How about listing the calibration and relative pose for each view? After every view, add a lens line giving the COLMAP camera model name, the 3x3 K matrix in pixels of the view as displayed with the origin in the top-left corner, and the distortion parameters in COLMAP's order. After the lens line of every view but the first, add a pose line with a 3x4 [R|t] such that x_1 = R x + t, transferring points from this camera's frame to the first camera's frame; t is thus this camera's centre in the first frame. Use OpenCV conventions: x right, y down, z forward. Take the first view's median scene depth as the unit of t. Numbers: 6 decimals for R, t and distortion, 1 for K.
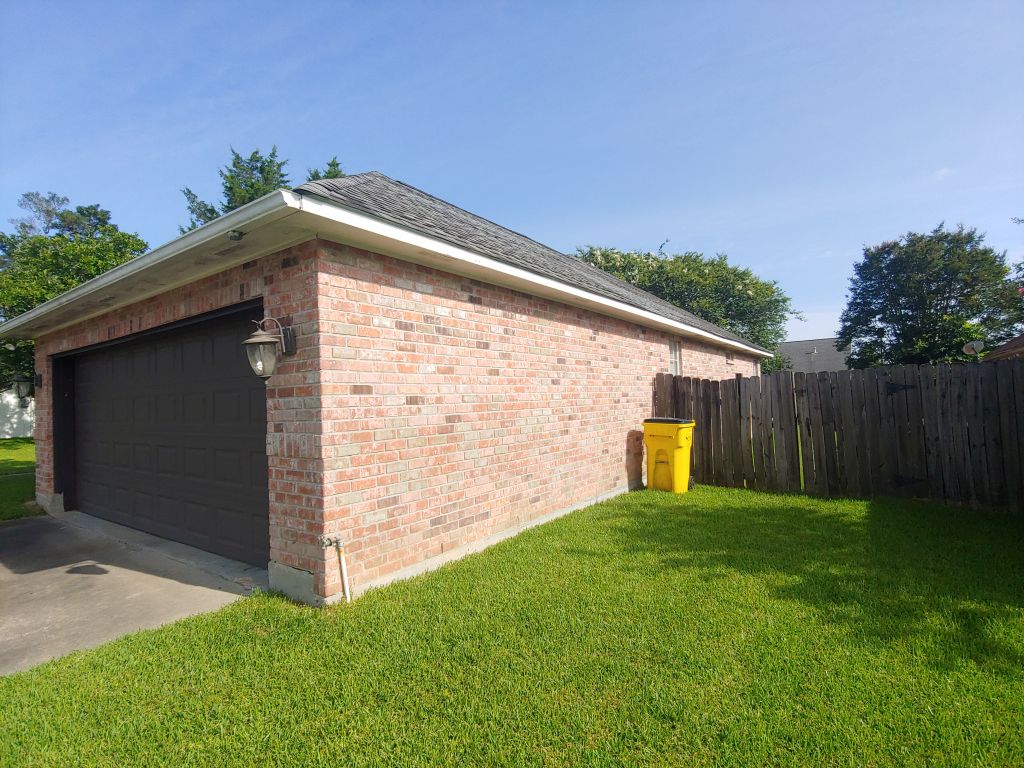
lens RADIAL K [[514.5, 0, 512.0], [0, 514.5, 384.0], [0, 0, 1]] dist [-0.012596, -0.001497]
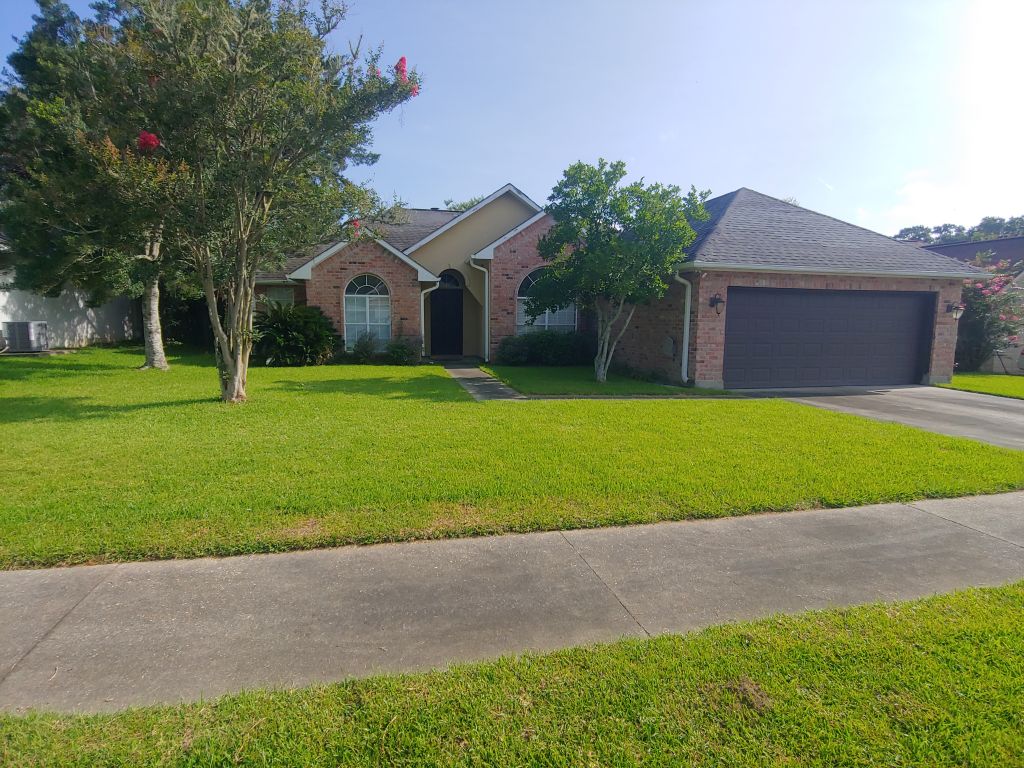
lens RADIAL K [[514.5, 0, 512.0], [0, 514.5, 384.0], [0, 0, 1]] dist [-0.012596, -0.001497]
pose [[0.670369, -0.054013, 0.740060, -0.944372], [-0.053848, 0.991177, 0.121117, 0.030958], [-0.740072, -0.121044, 0.661545, 0.167645]]
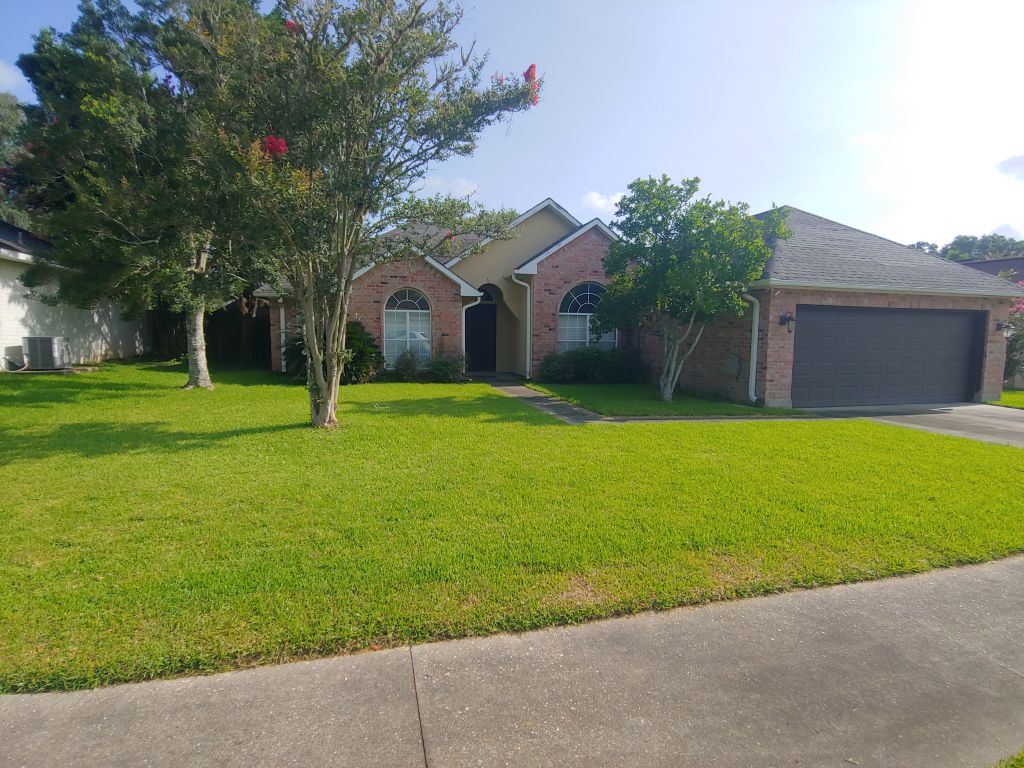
lens RADIAL K [[514.5, 0, 512.0], [0, 514.5, 384.0], [0, 0, 1]] dist [-0.012596, -0.001497]
pose [[0.639702, -0.036209, 0.767769, -0.991080], [-0.056819, 0.993929, 0.094215, 0.031239], [-0.766520, -0.103893, 0.633762, 0.254908]]
